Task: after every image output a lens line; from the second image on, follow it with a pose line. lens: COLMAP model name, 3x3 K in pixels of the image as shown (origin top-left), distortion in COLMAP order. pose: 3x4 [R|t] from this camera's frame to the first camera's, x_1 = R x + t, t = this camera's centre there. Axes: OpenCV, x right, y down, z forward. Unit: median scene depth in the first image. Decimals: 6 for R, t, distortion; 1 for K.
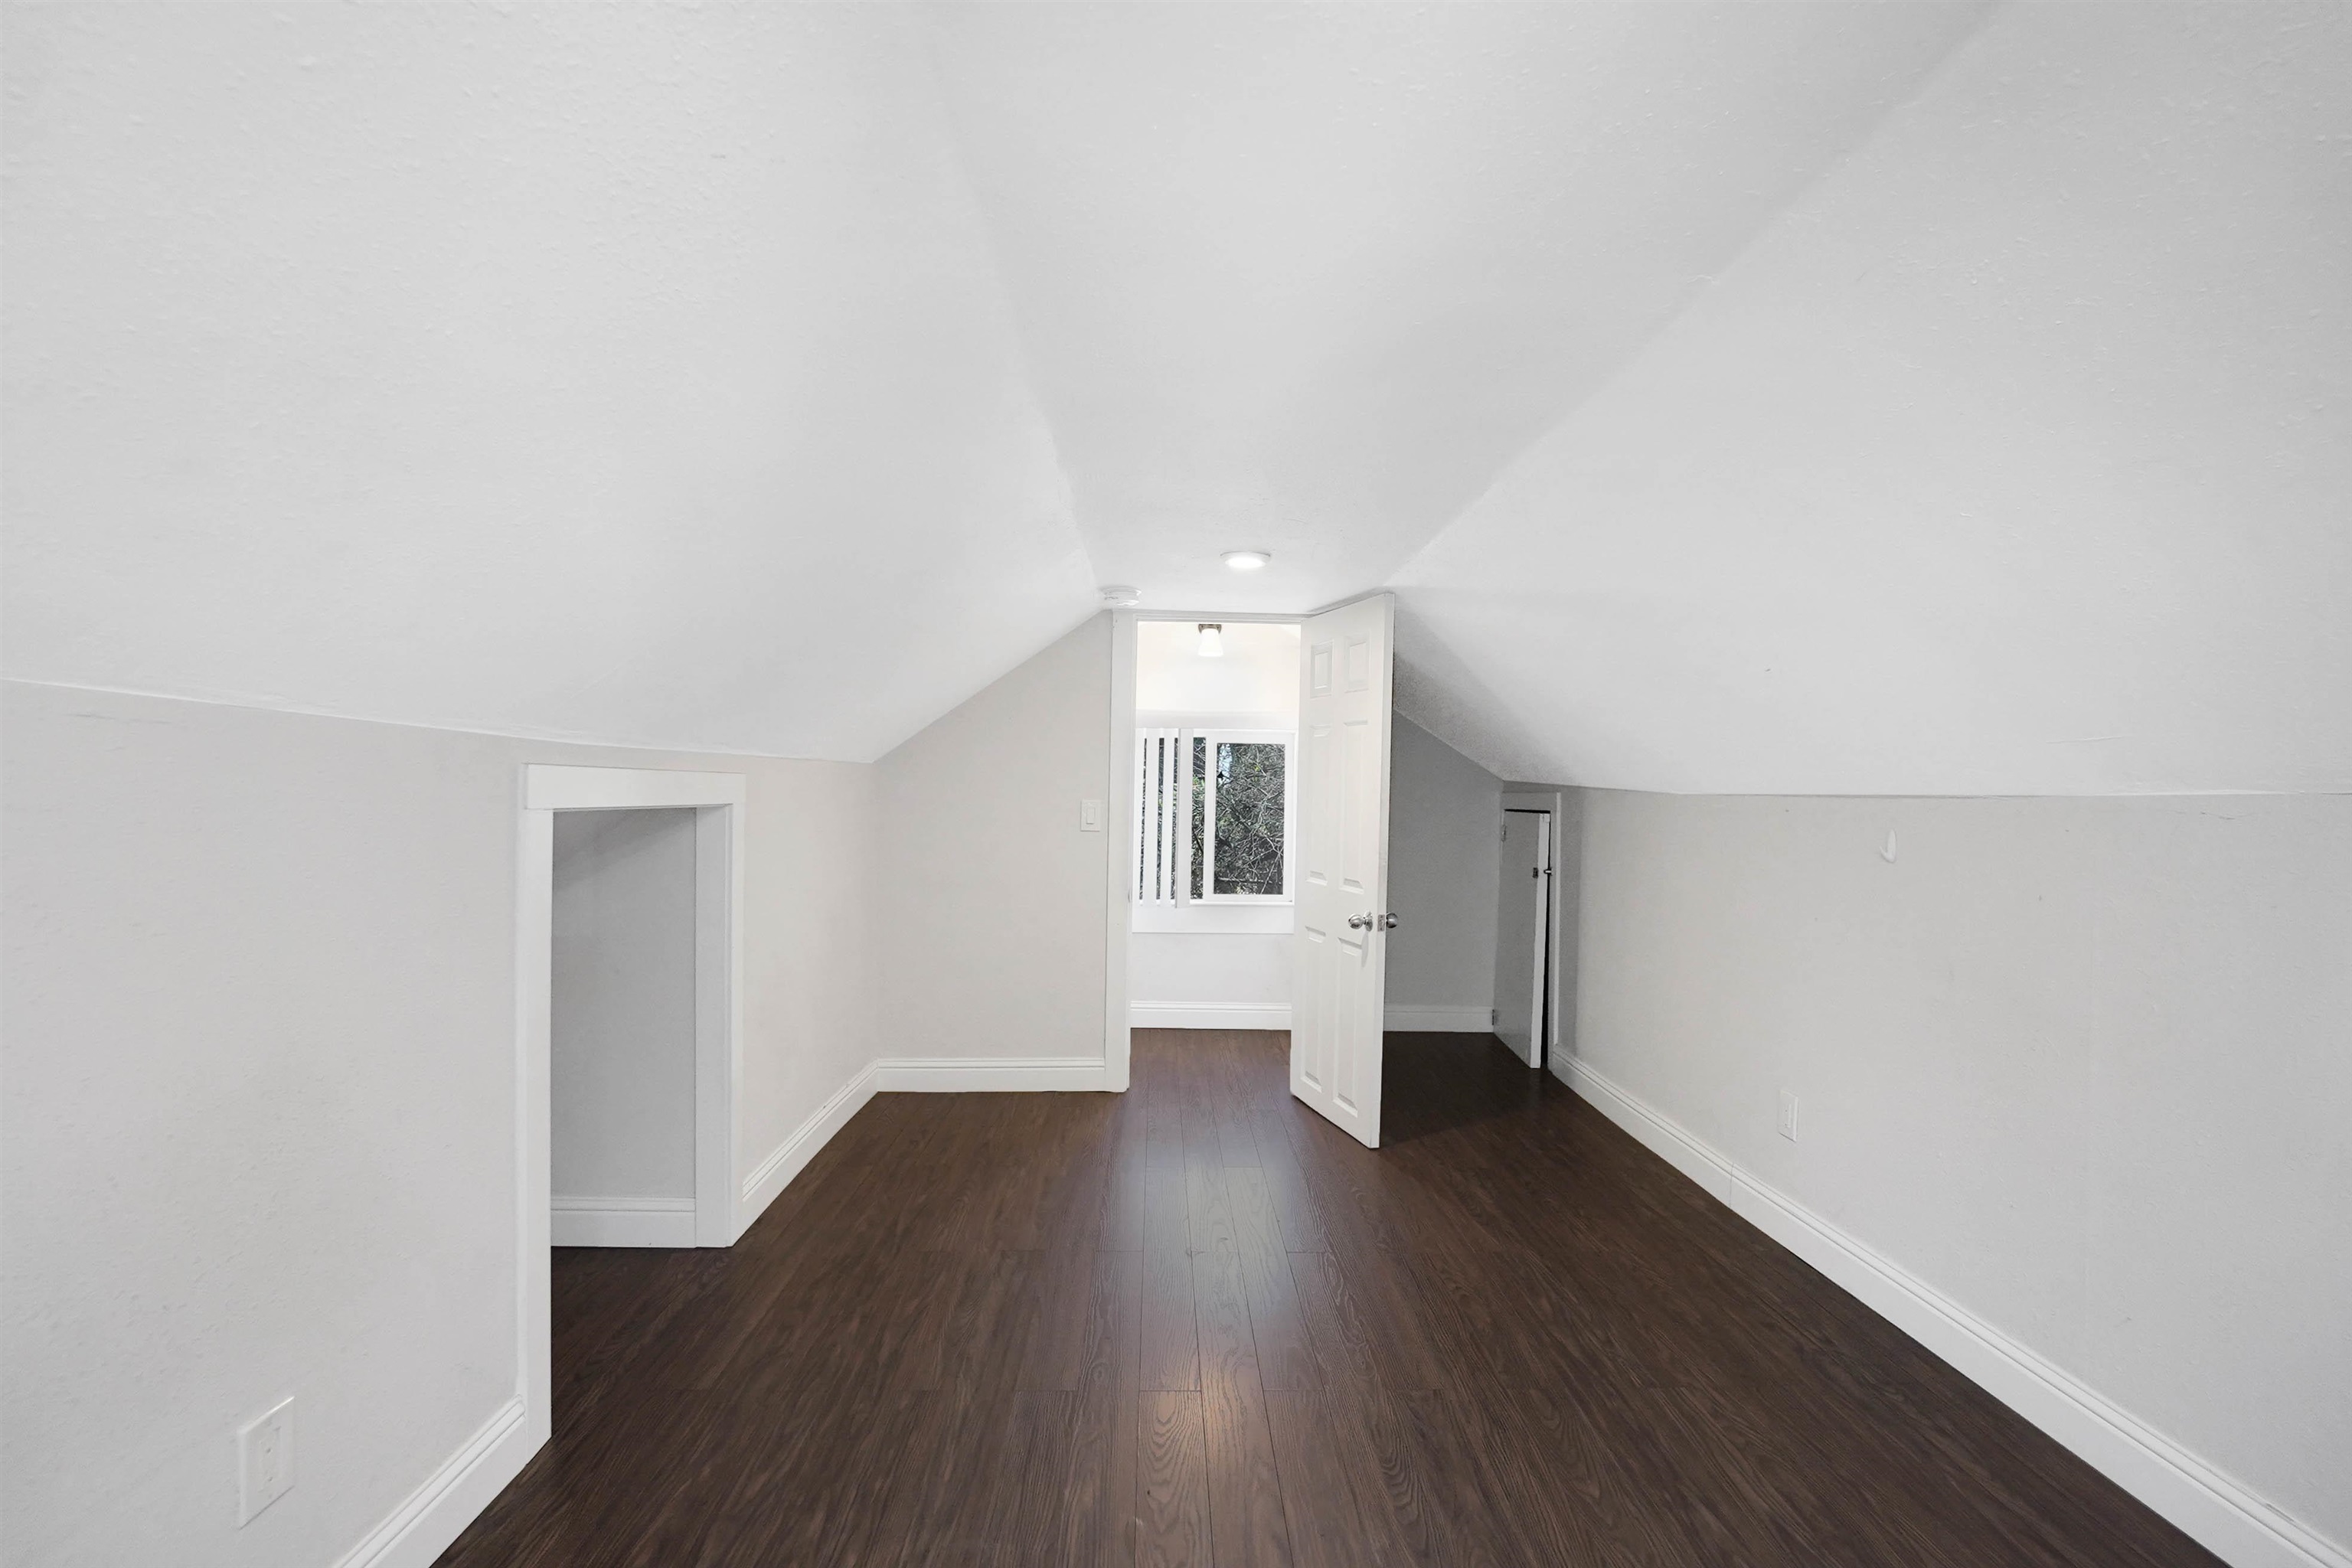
lens RADIAL K [[1014.7, 0, 1171.6], [0, 1014.7, 791.9], [0, 0, 1]] dist [-0.020809, -0.000123]
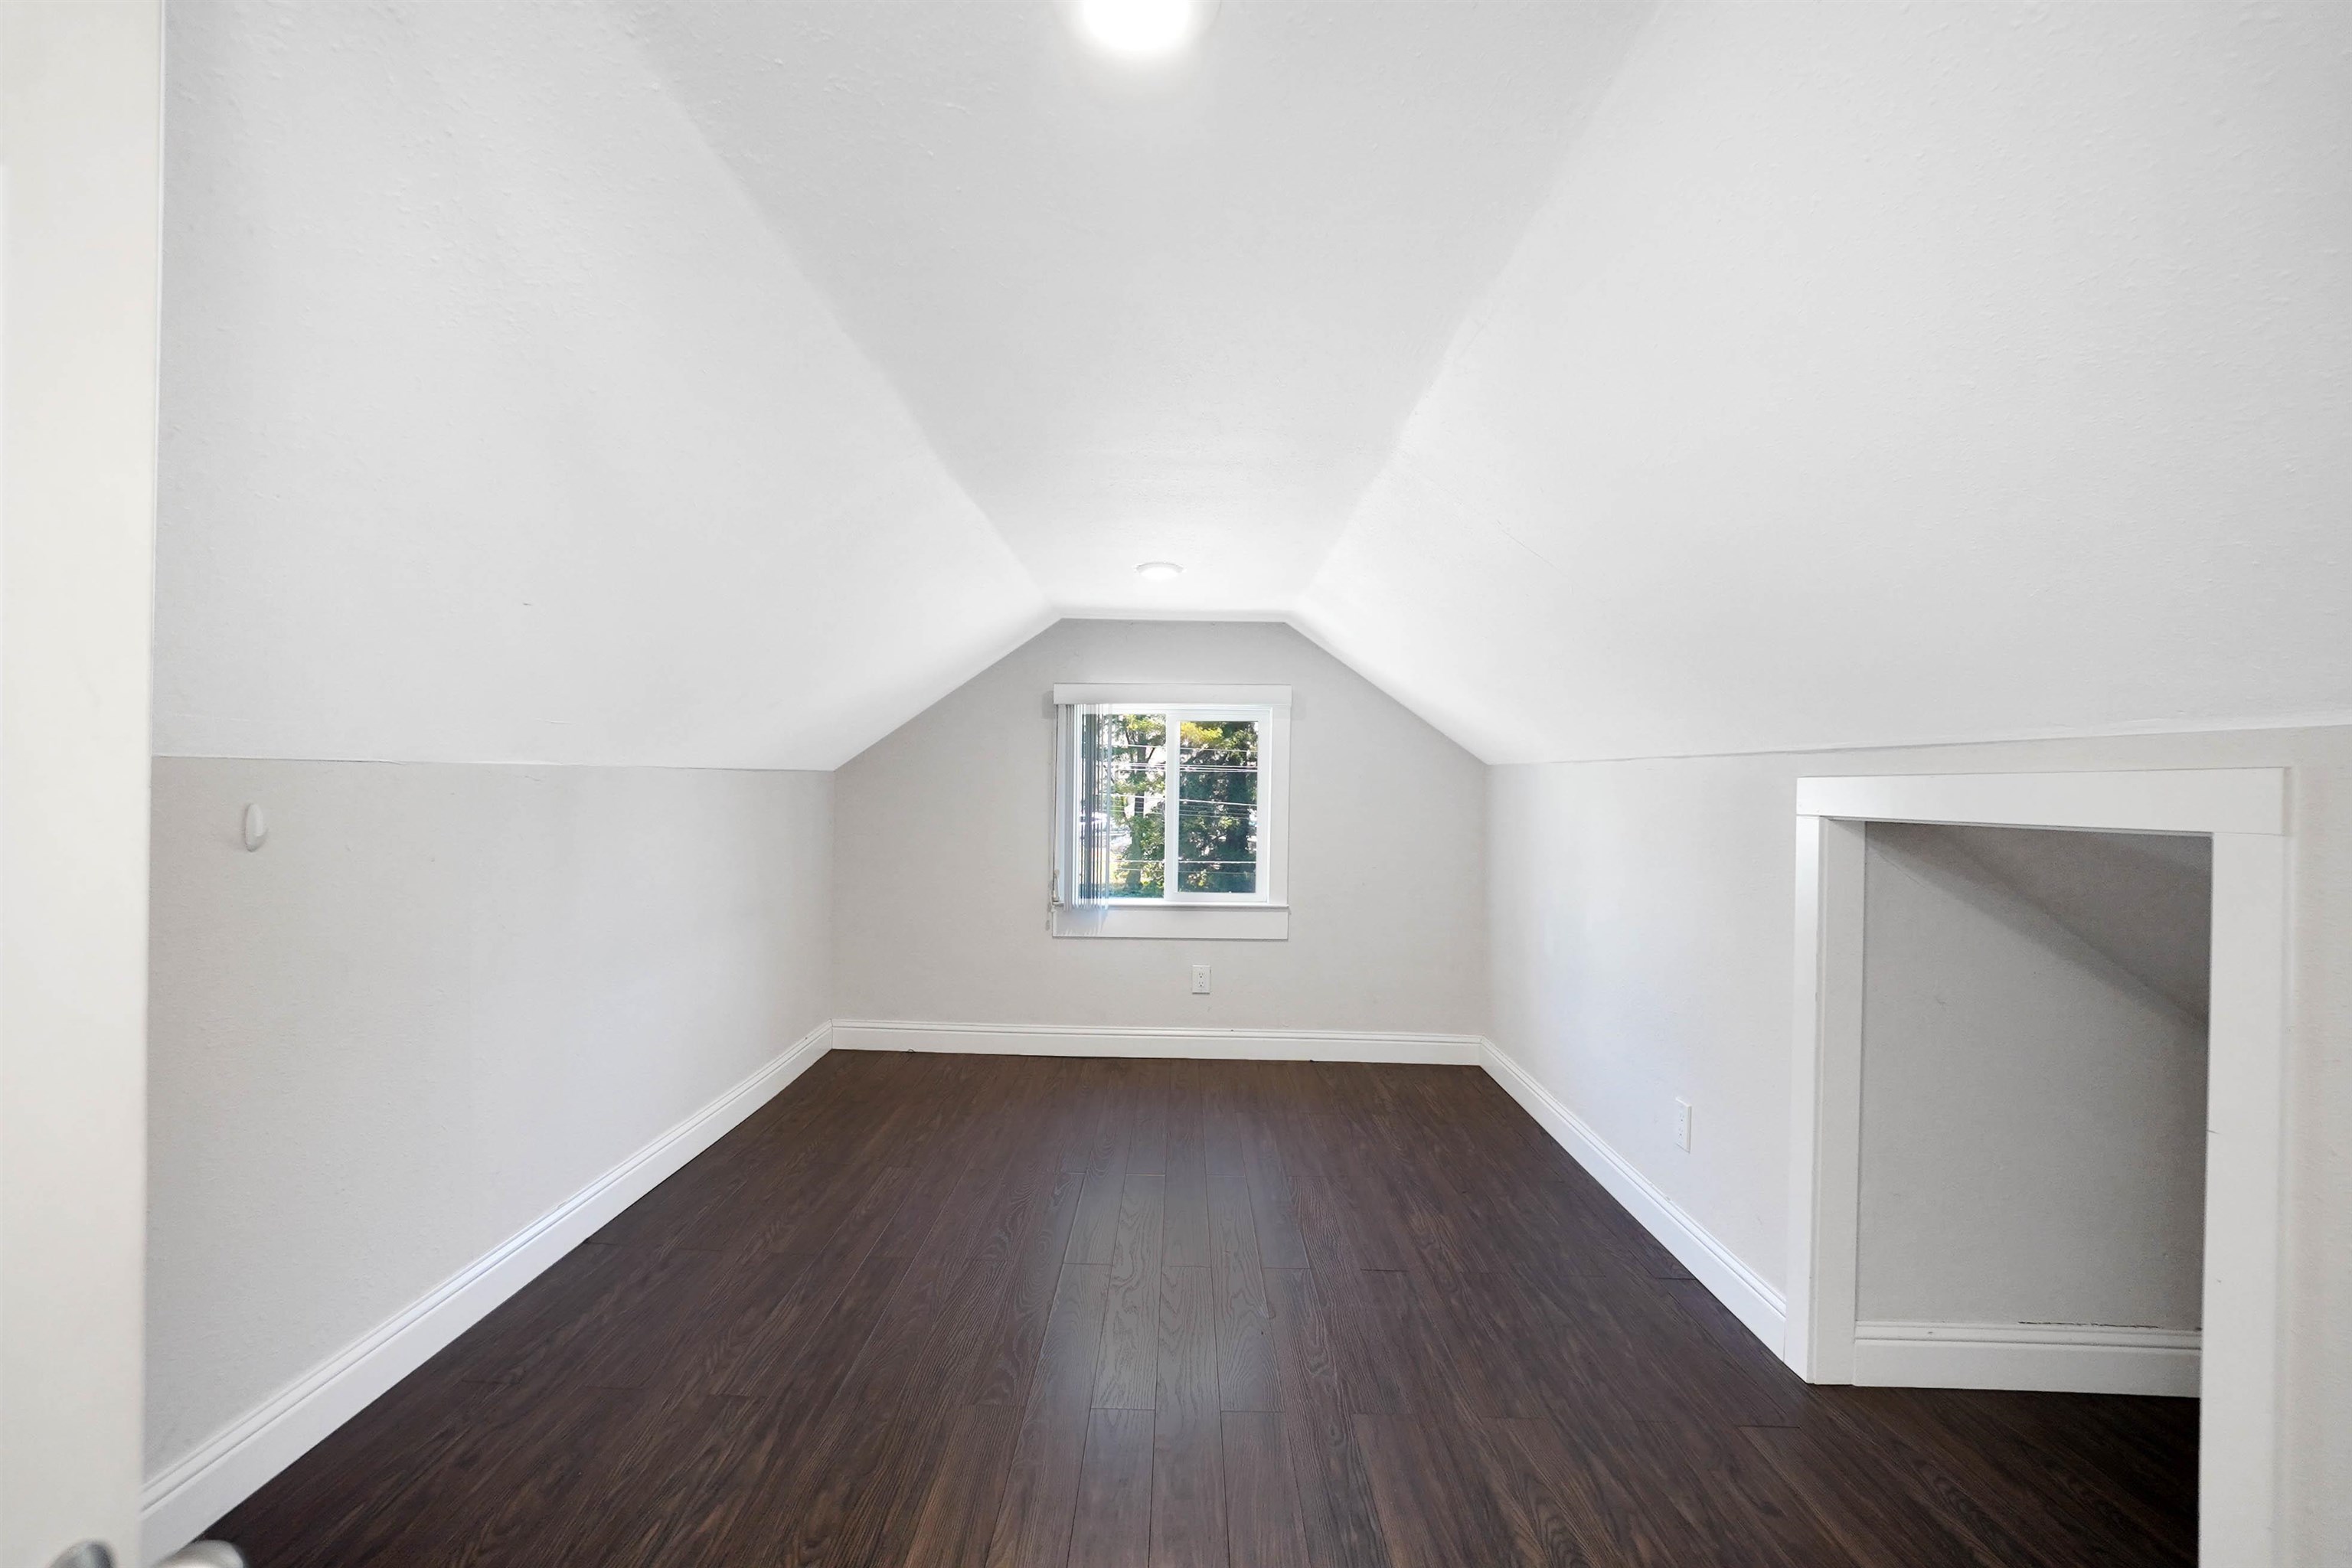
lens RADIAL K [[1014.7, 0, 1176.5], [0, 1014.7, 786.2], [0, 0, 1]] dist [-0.020809, -0.000123]
pose [[-0.999238, -0.032729, 0.021243, 0.073730], [-0.032803, 0.999457, -0.003151, 0.009330], [-0.021129, -0.003845, -0.999769, 2.057485]]
